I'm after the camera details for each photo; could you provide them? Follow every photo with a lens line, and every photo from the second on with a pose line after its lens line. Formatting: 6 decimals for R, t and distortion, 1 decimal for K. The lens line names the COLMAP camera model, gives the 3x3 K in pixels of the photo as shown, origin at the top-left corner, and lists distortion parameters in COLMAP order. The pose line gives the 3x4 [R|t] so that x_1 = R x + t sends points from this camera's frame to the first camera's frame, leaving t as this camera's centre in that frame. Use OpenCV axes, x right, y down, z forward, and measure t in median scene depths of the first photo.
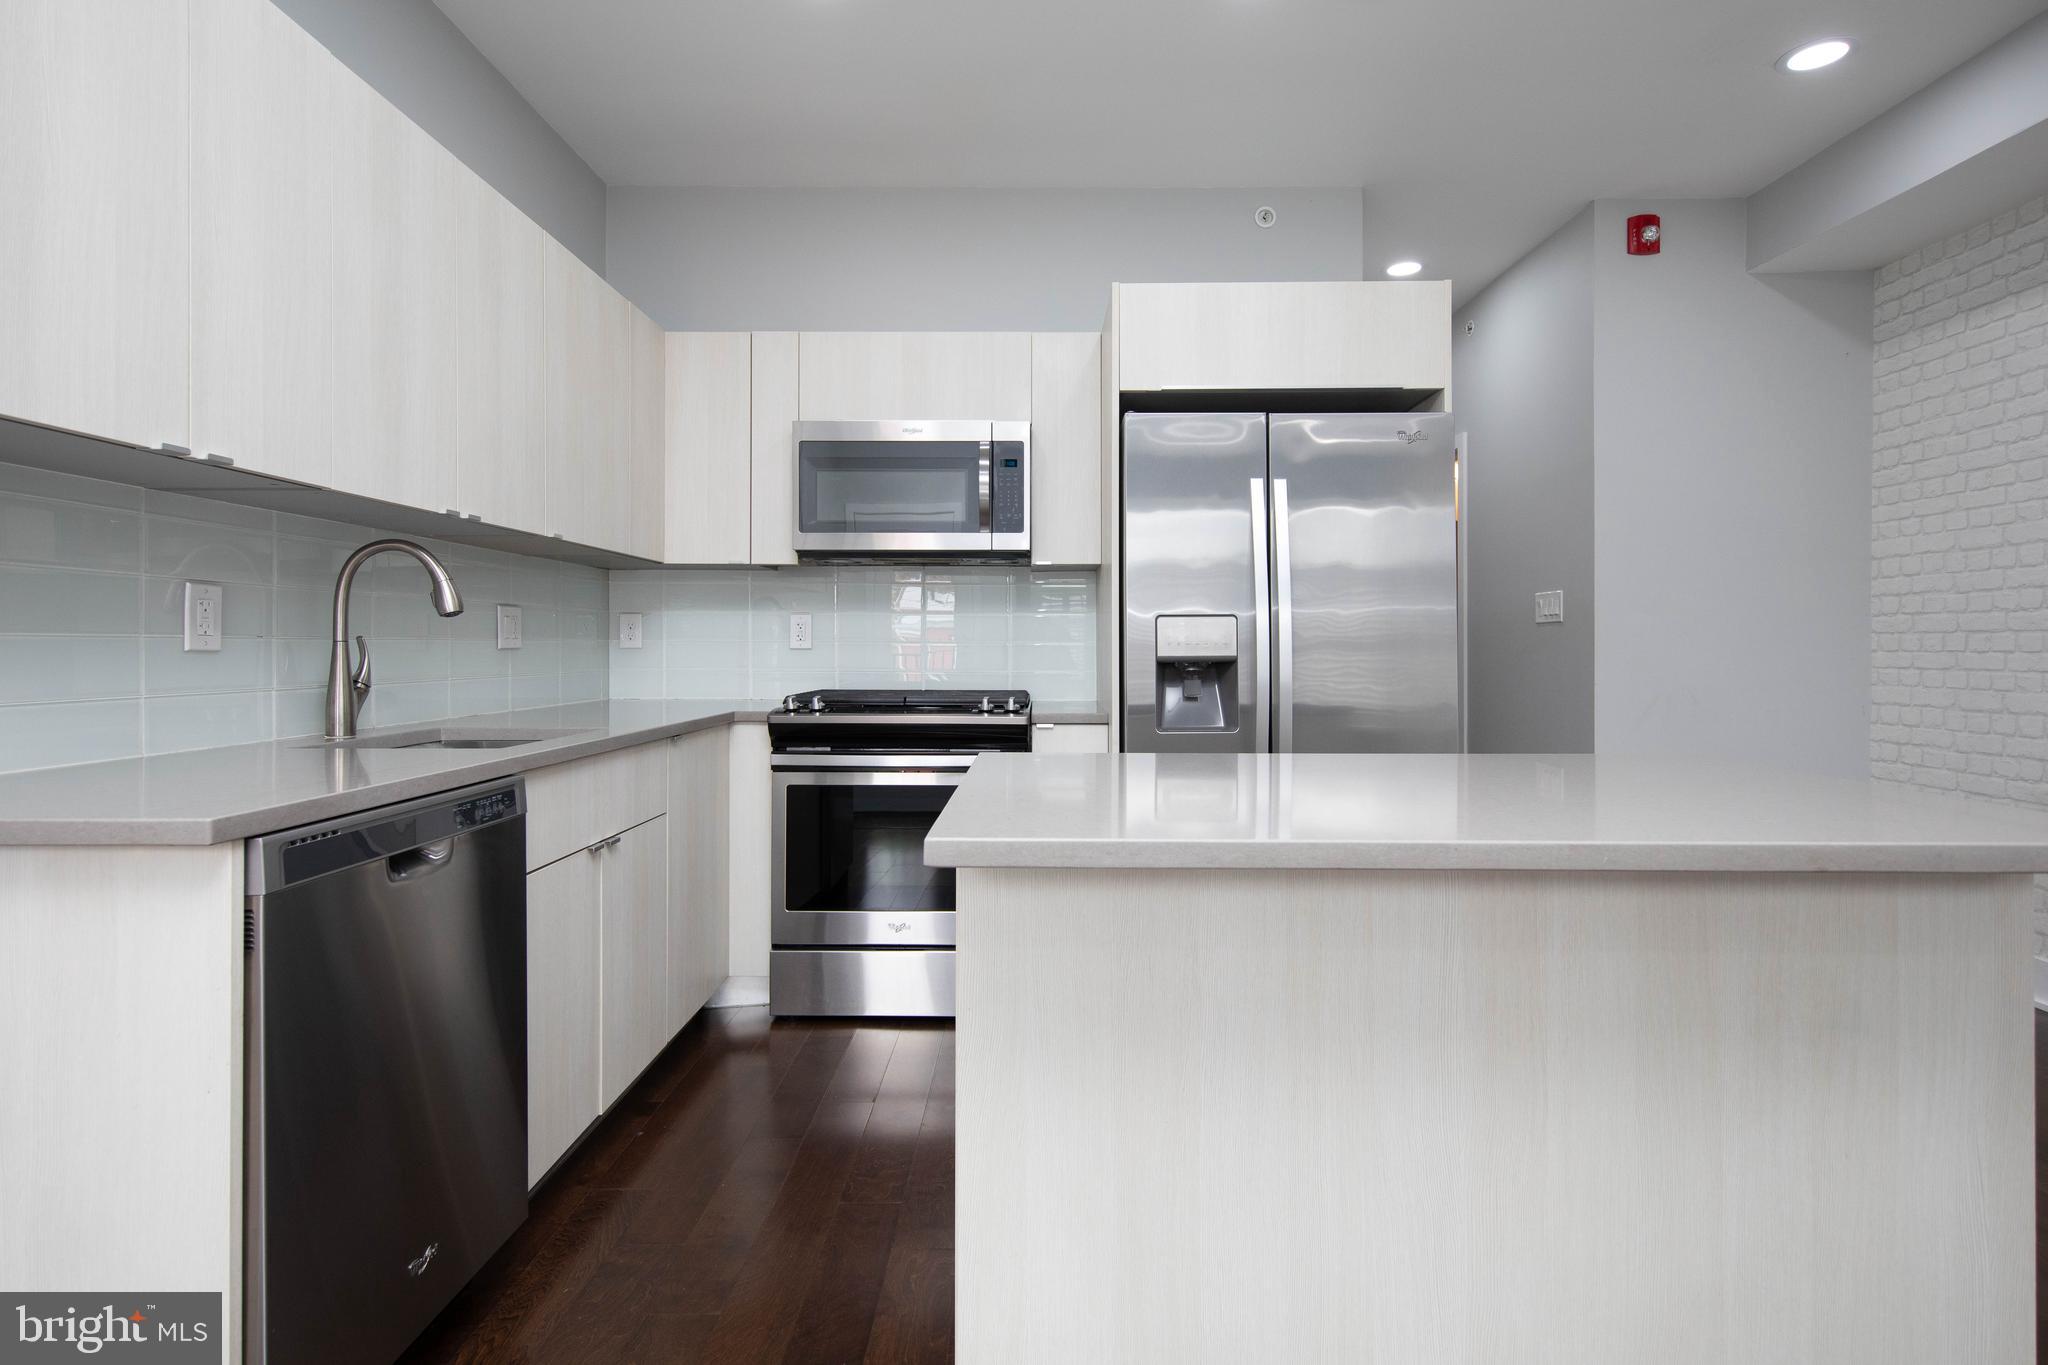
lens RADIAL K [[1045.2, 0, 1022.0], [0, 1045.2, 646.5], [0, 0, 1]] dist [0.004577, 0.000204]
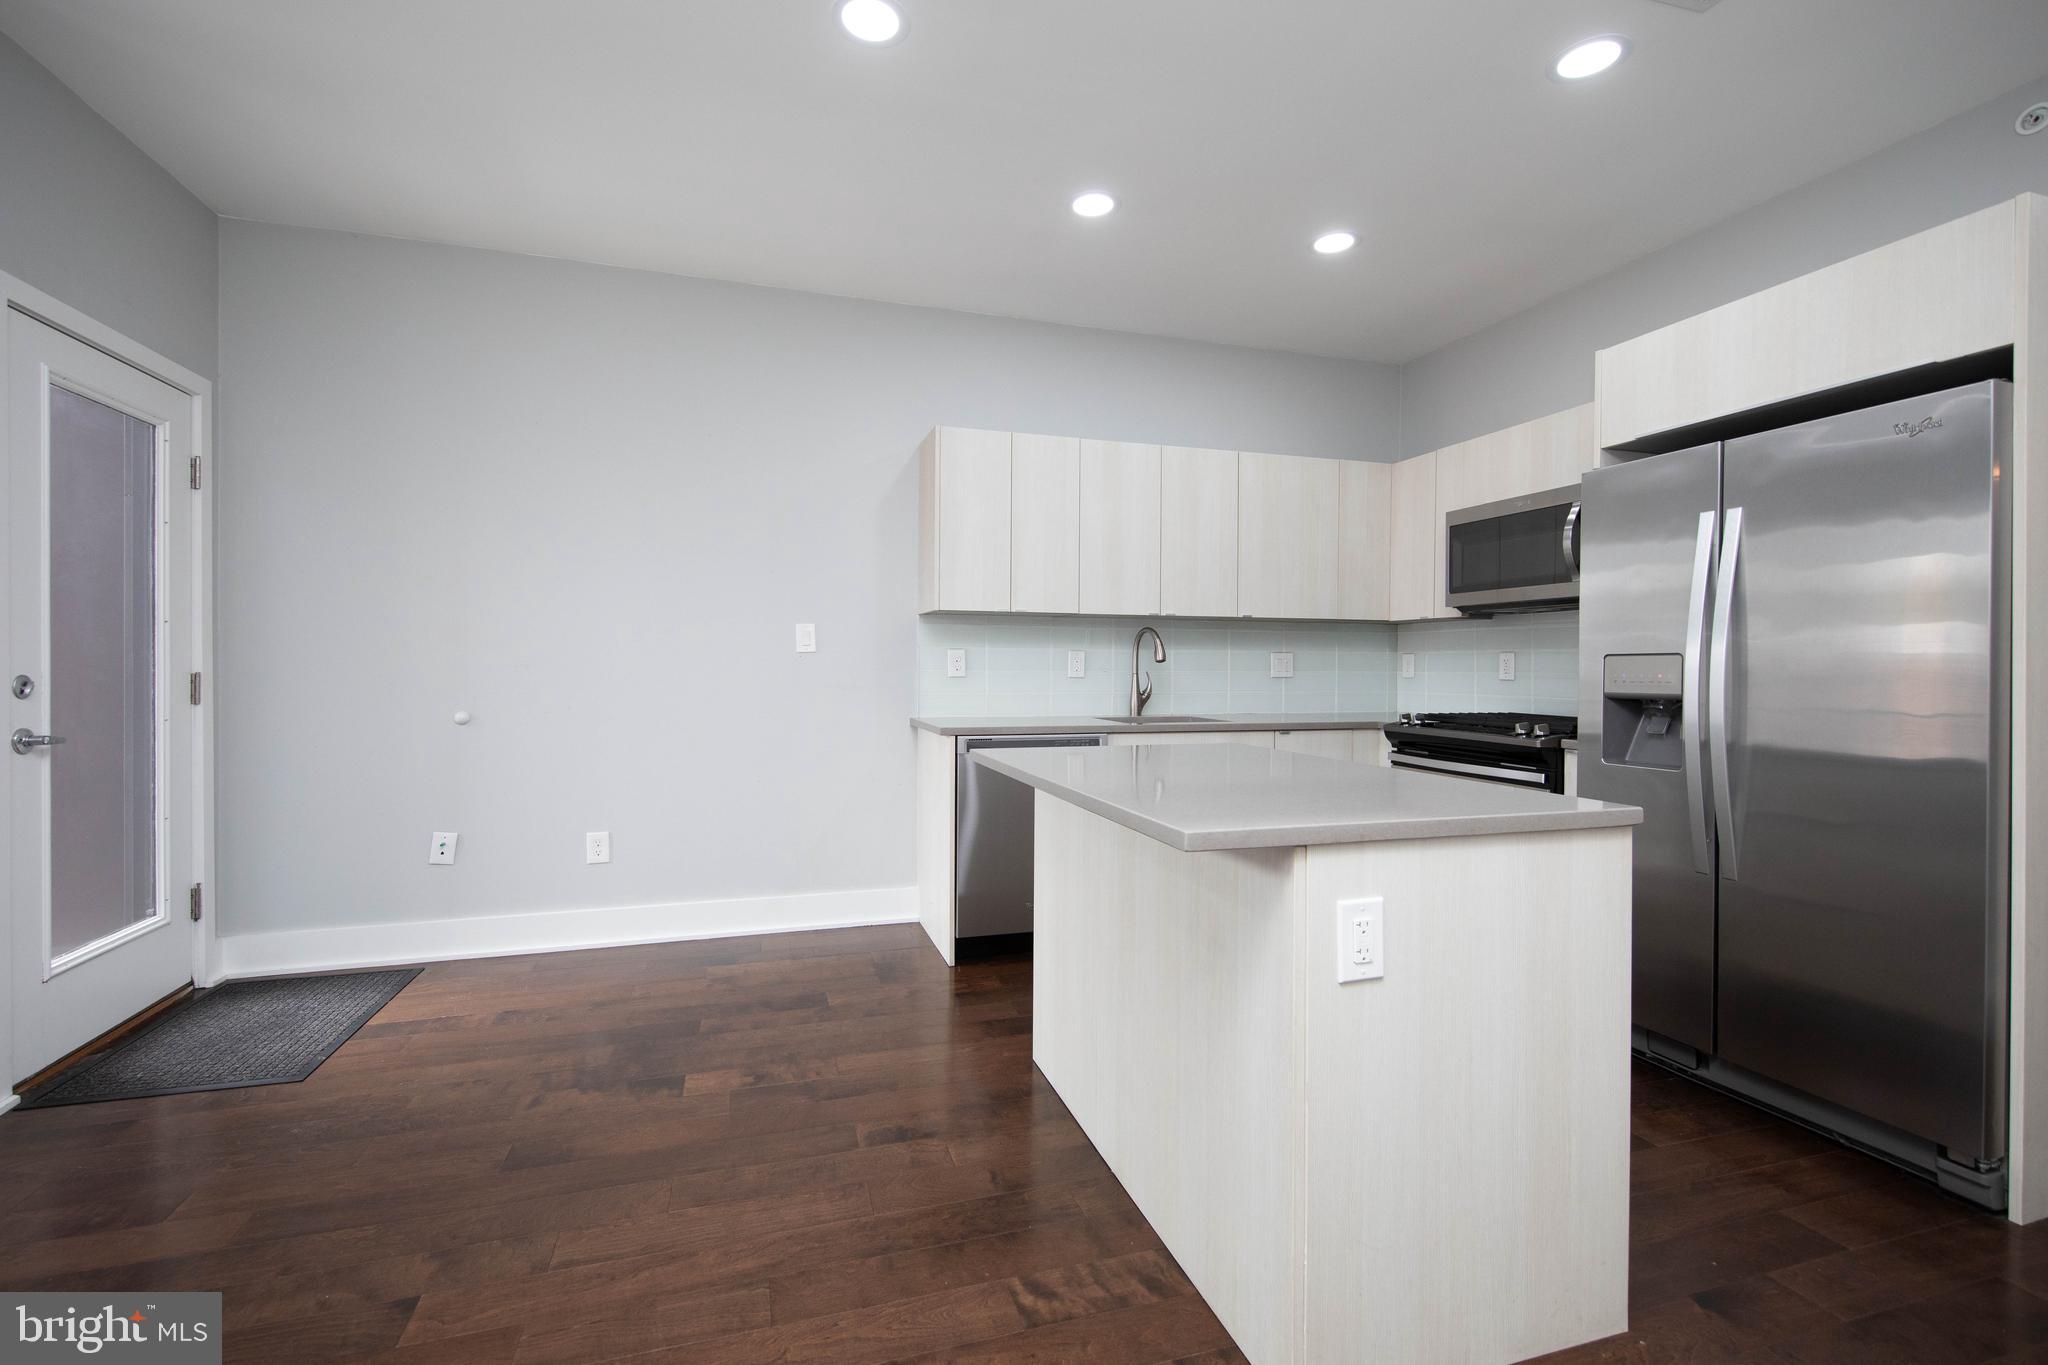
lens RADIAL K [[884.3, 0, 1008.2], [0, 884.3, 674.9], [0, 0, 1]] dist [0.012972, -0.000293]
pose [[0.295697, 0.010926, -0.955219, 0.752519], [-0.006363, 0.999935, 0.009468, -0.012536], [0.955261, 0.003279, 0.295747, 0.126030]]
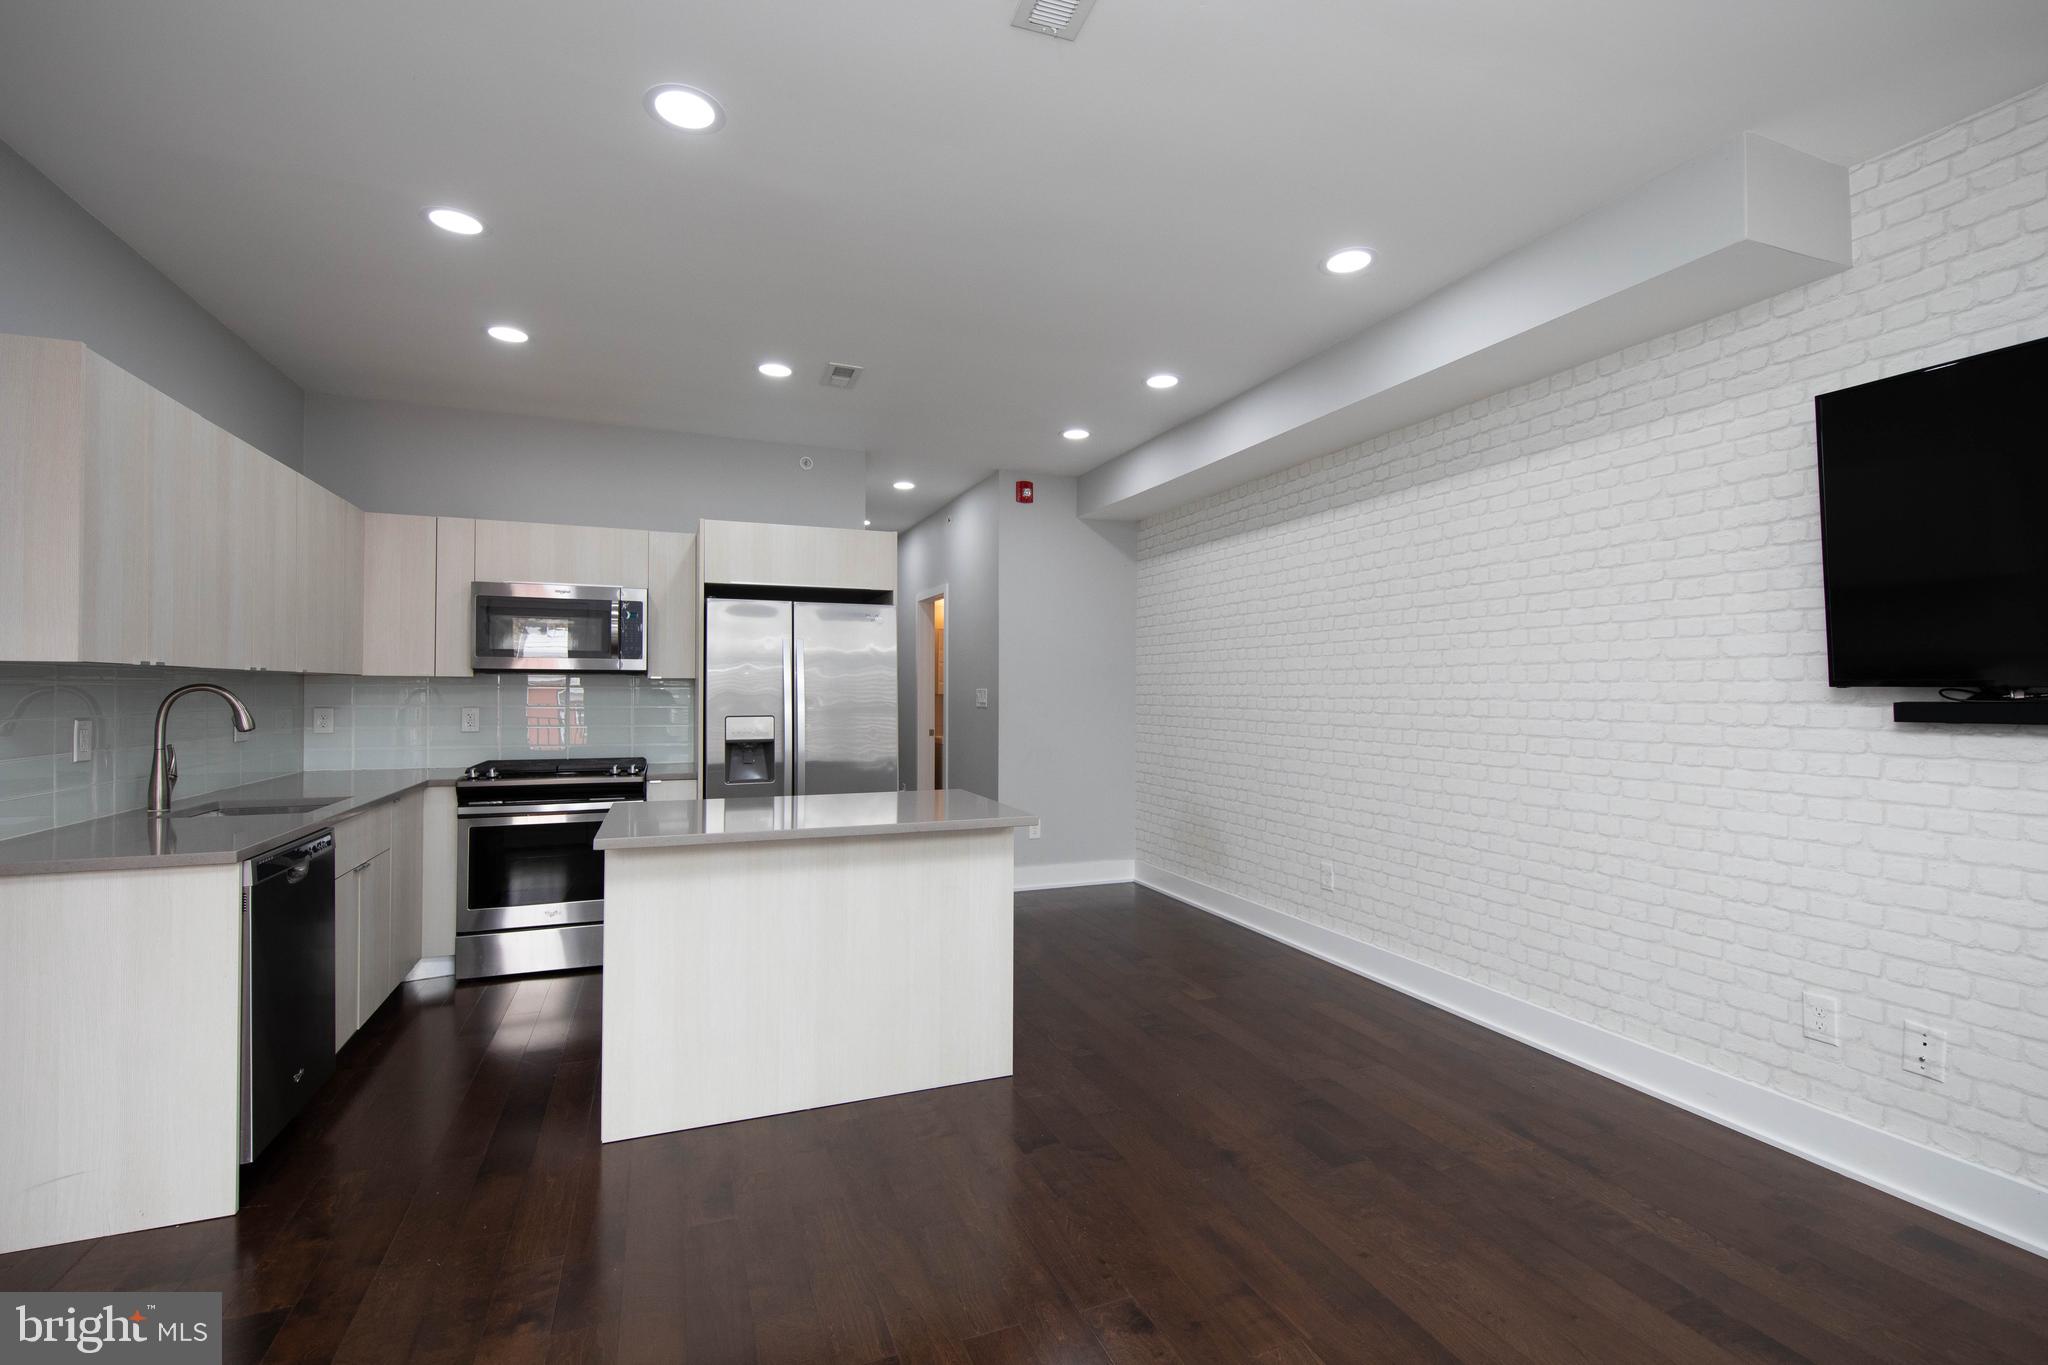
lens RADIAL K [[921.1, 0, 1058.3], [0, 921.1, 684.7], [0, 0, 1]] dist [0.001269, -0.000247]
pose [[0.913459, 0.005242, 0.406897, 0.010359], [-0.002904, 0.999976, -0.006362, -0.067289], [-0.406920, 0.004630, 0.913452, -0.560831]]
